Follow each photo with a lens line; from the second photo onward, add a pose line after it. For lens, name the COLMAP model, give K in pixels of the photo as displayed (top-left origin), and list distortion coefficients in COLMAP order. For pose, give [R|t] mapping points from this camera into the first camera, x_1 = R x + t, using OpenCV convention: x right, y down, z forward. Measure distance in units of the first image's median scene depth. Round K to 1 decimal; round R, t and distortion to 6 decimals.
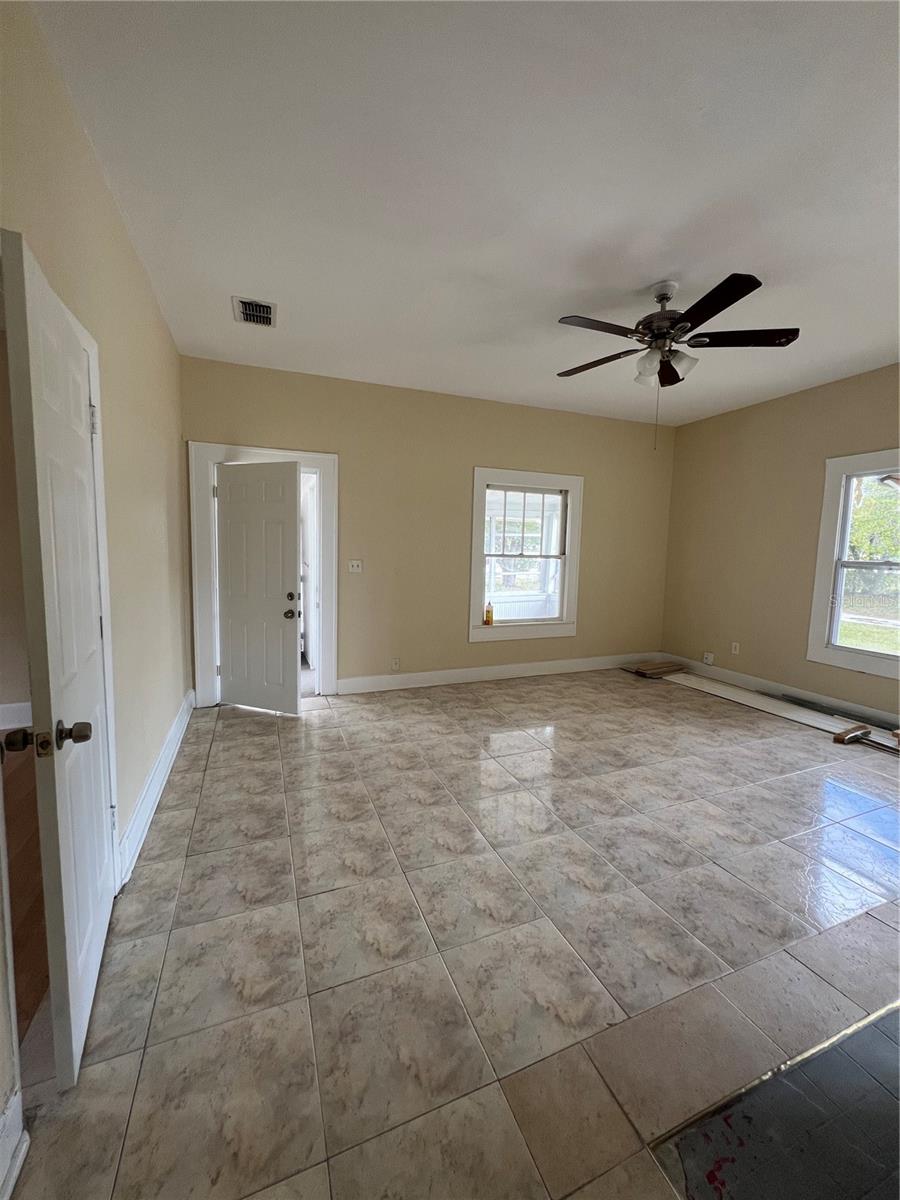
lens RADIAL K [[479.7, 0, 450.4], [0, 479.7, 596.8], [0, 0, 1]] dist [-0.000273, -0.000005]
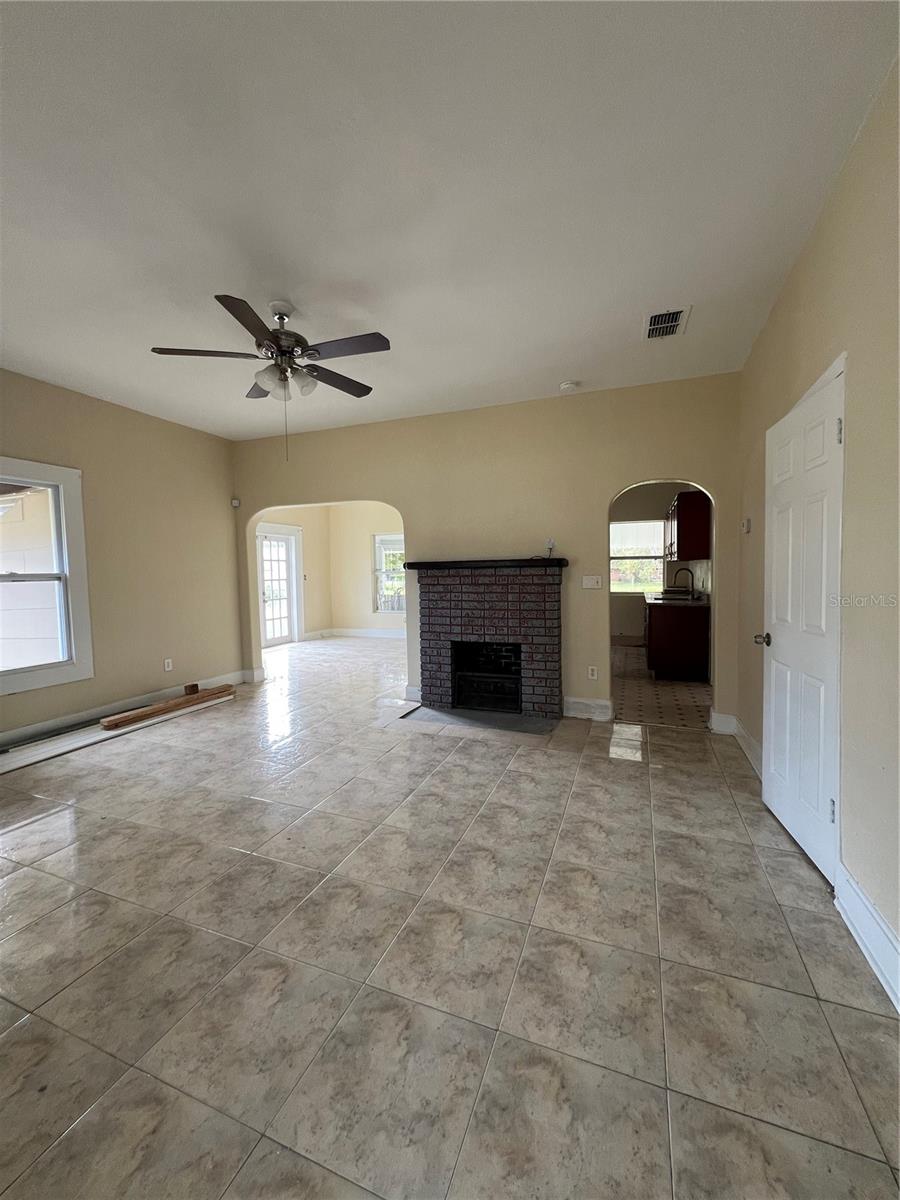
lens RADIAL K [[479.7, 0, 450.4], [0, 479.7, 596.8], [0, 0, 1]] dist [-0.000273, -0.000005]
pose [[-0.727262, -0.042940, 0.685015, -0.394952], [0.072358, 0.987683, 0.138733, -0.098169], [-0.682535, 0.150462, -0.715197, 1.112242]]
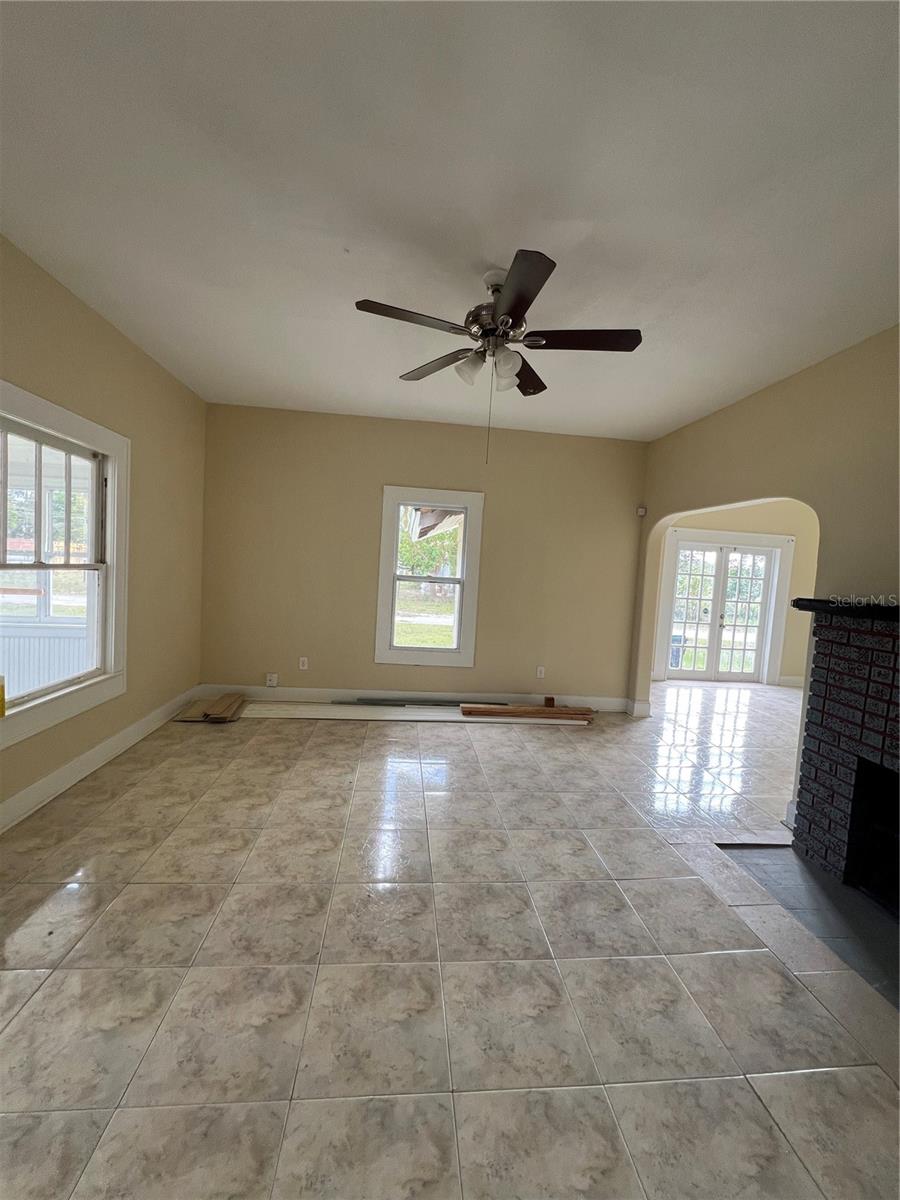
lens RADIAL K [[479.7, 0, 450.4], [0, 479.7, 596.8], [0, 0, 1]] dist [-0.000273, -0.000005]
pose [[0.278149, -0.061361, 0.958576, -0.308983], [0.041198, 0.997801, 0.051917, -0.083764], [-0.959654, 0.025051, 0.280066, 0.596775]]
